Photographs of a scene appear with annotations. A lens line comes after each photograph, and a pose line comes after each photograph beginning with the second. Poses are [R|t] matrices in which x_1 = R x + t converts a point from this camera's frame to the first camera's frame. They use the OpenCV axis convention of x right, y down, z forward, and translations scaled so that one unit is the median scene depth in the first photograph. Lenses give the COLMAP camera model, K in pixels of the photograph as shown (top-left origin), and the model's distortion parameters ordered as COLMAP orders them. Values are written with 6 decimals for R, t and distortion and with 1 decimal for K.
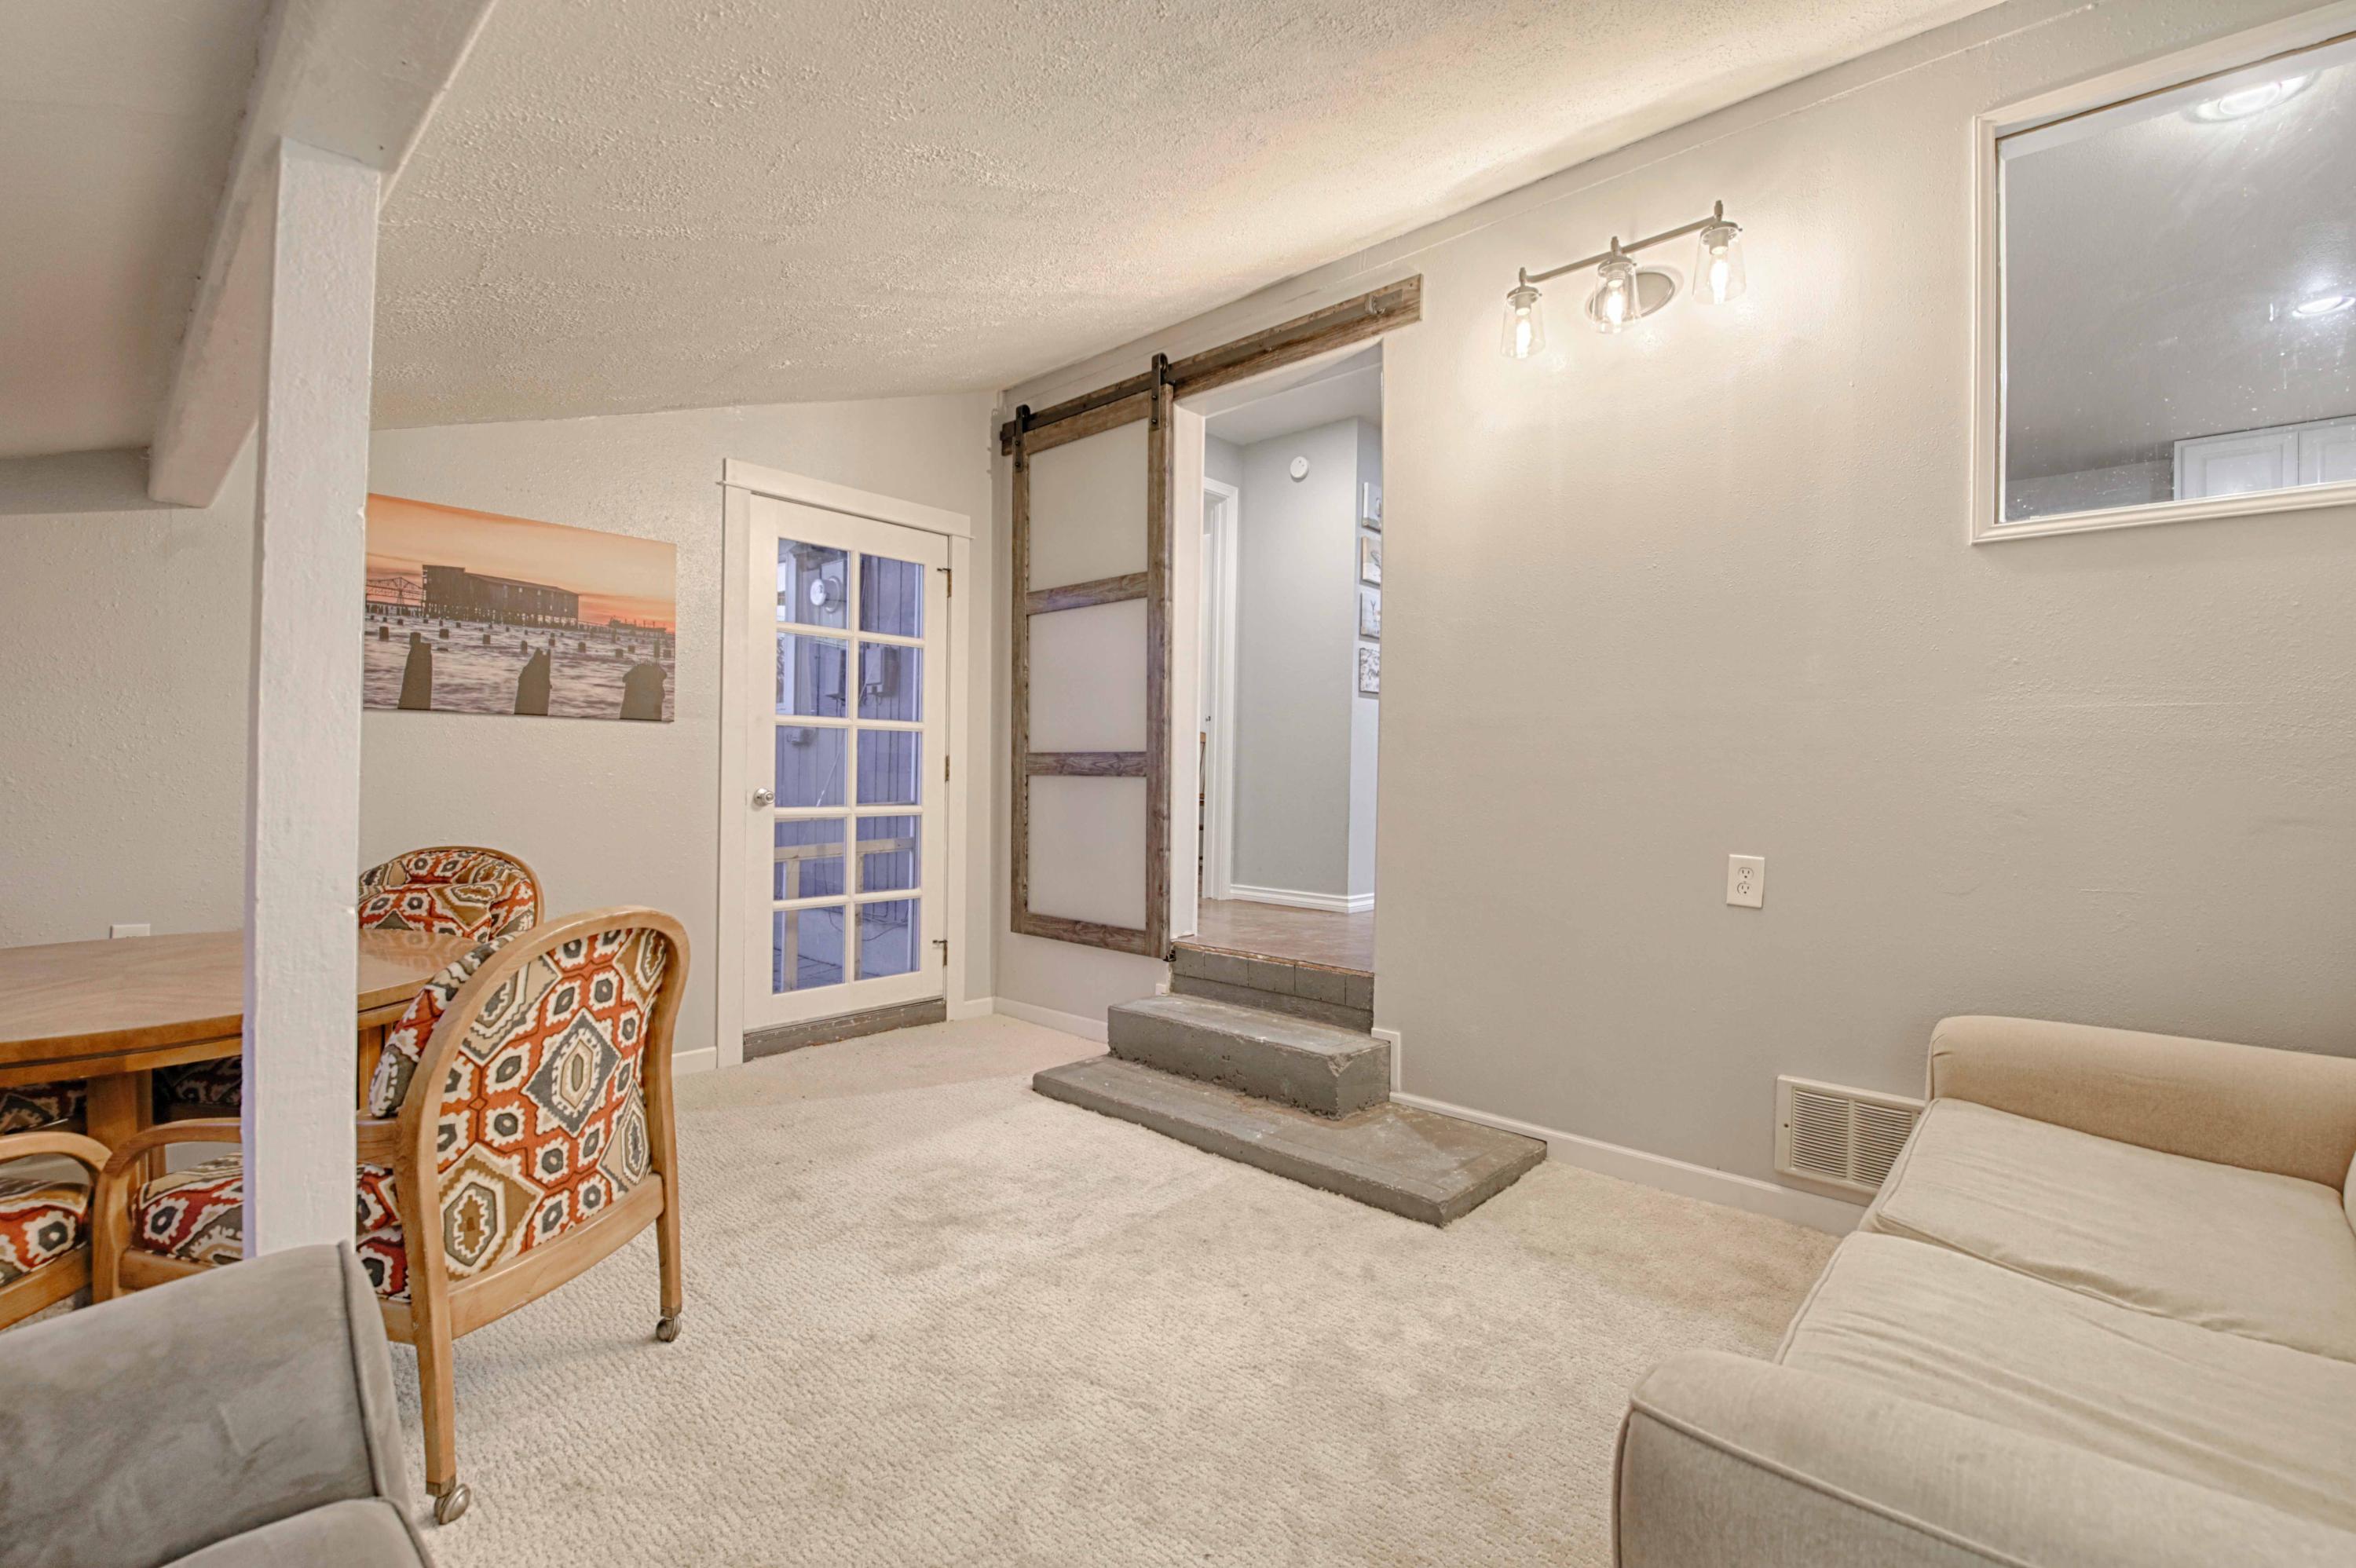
lens RADIAL K [[1030.9, 0, 1184.0], [0, 1030.9, 776.0], [0, 0, 1]] dist [-0.000550, -0.010762]
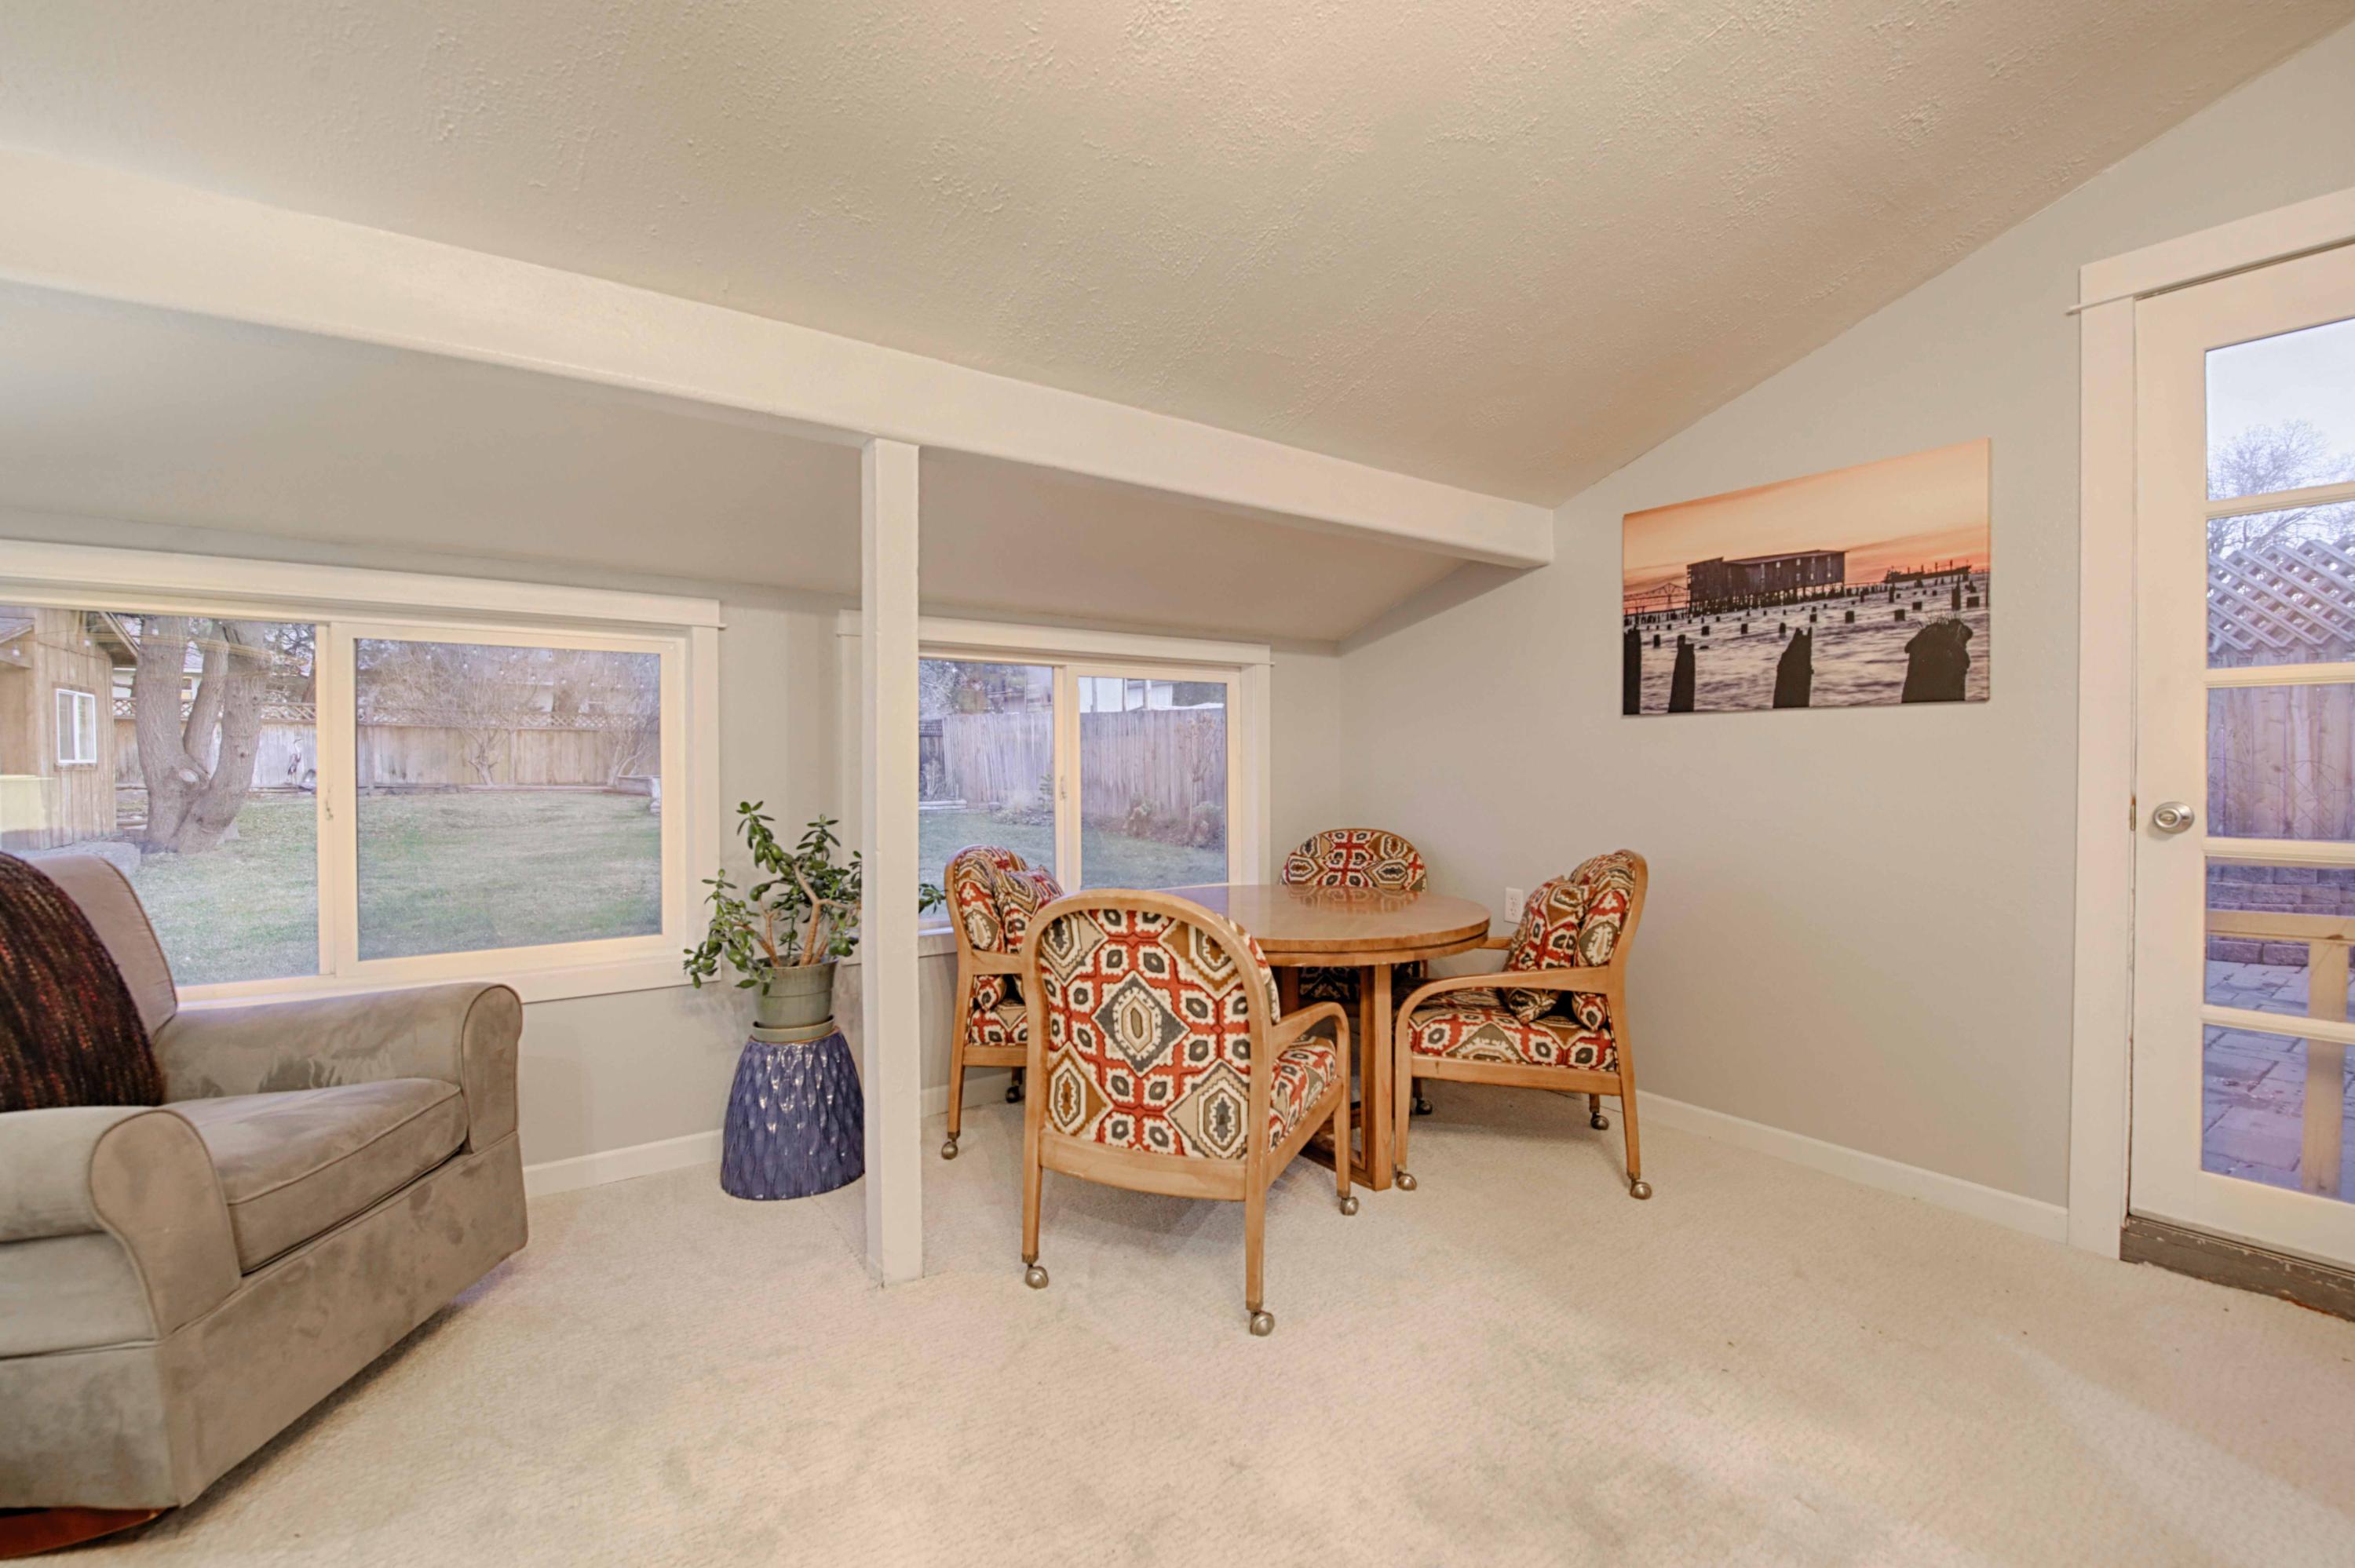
lens RADIAL K [[1030.4, 0, 1183.5], [0, 1030.4, 776.0], [0, 0, 1]] dist [-0.000550, -0.010762]
pose [[-0.214200, -0.000537, -0.976790, 0.319758], [-0.001263, 0.999999, -0.000272, -0.001794], [0.976789, 0.001175, -0.214200, 0.716787]]
